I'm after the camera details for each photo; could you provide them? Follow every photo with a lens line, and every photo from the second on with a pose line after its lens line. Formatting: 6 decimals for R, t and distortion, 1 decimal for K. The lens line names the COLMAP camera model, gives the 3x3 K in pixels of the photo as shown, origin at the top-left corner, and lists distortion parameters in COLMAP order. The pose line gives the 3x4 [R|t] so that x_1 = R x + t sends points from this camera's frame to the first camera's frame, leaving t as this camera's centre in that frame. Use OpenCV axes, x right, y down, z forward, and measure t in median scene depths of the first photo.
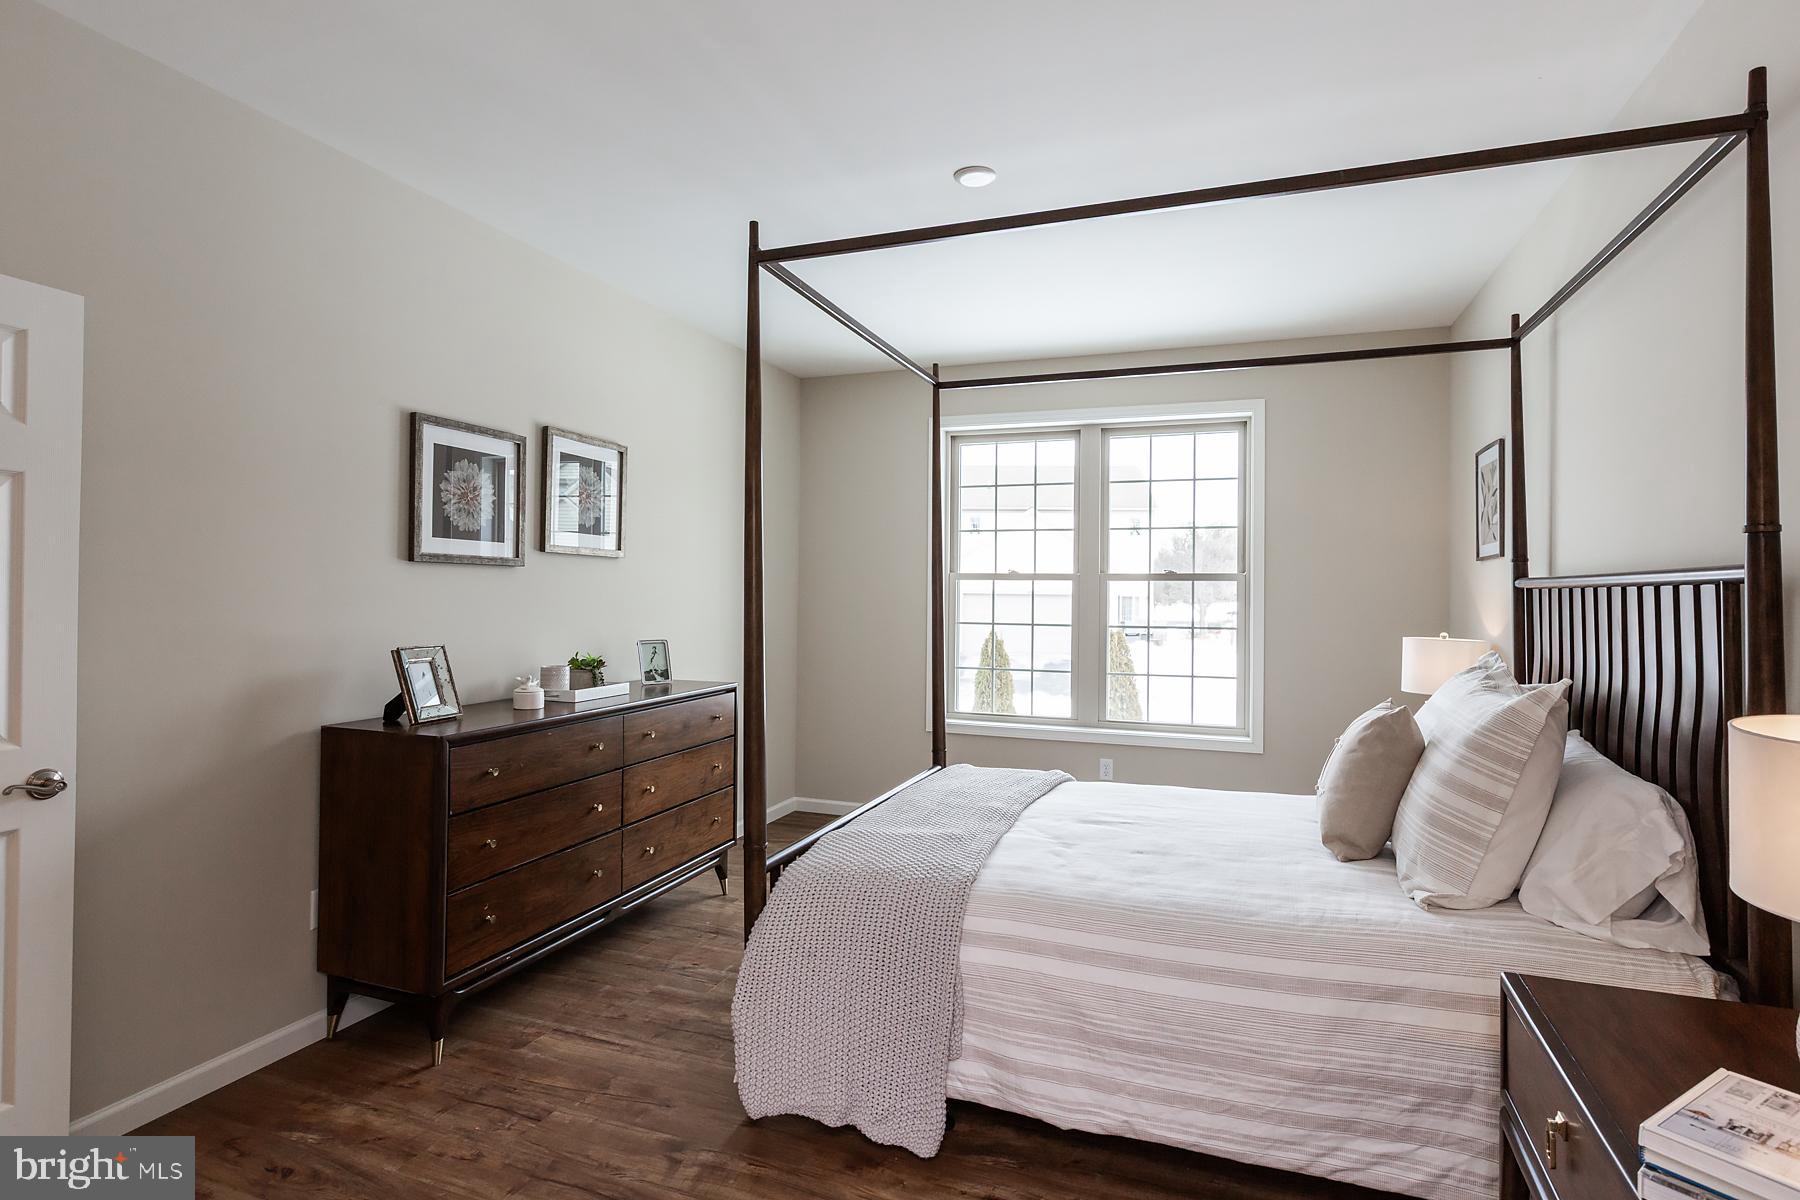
lens RADIAL K [[914.3, 0, 907.7], [0, 914.3, 588.3], [0, 0, 1]] dist [-0.000256, -0.000021]
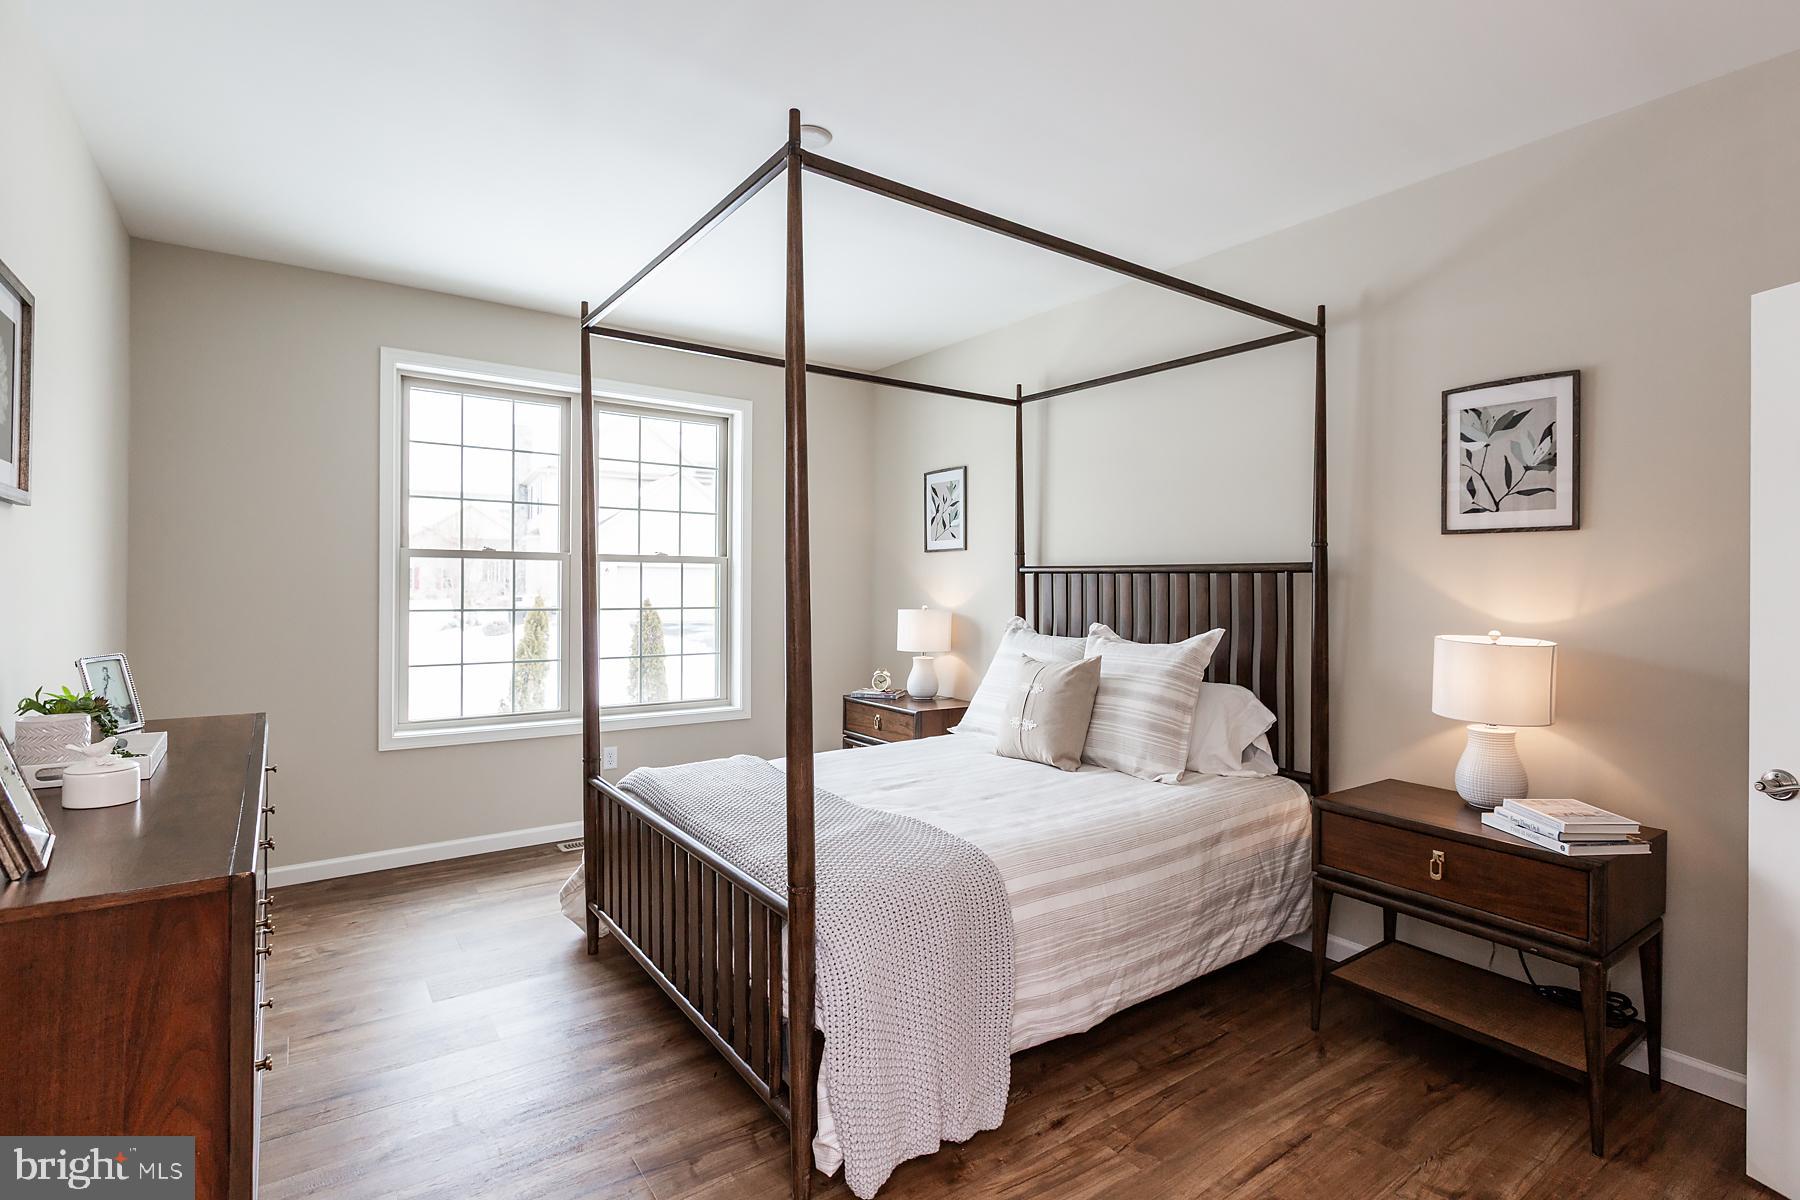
lens RADIAL K [[857.2, 0, 915.7], [0, 857.2, 598.1], [0, 0, 1]] dist [0.029107, -0.000176]
pose [[0.558958, -0.025413, 0.828806, -0.743416], [-0.004577, 0.999420, 0.033731, -0.006016], [-0.829183, -0.022647, 0.558518, 0.487447]]
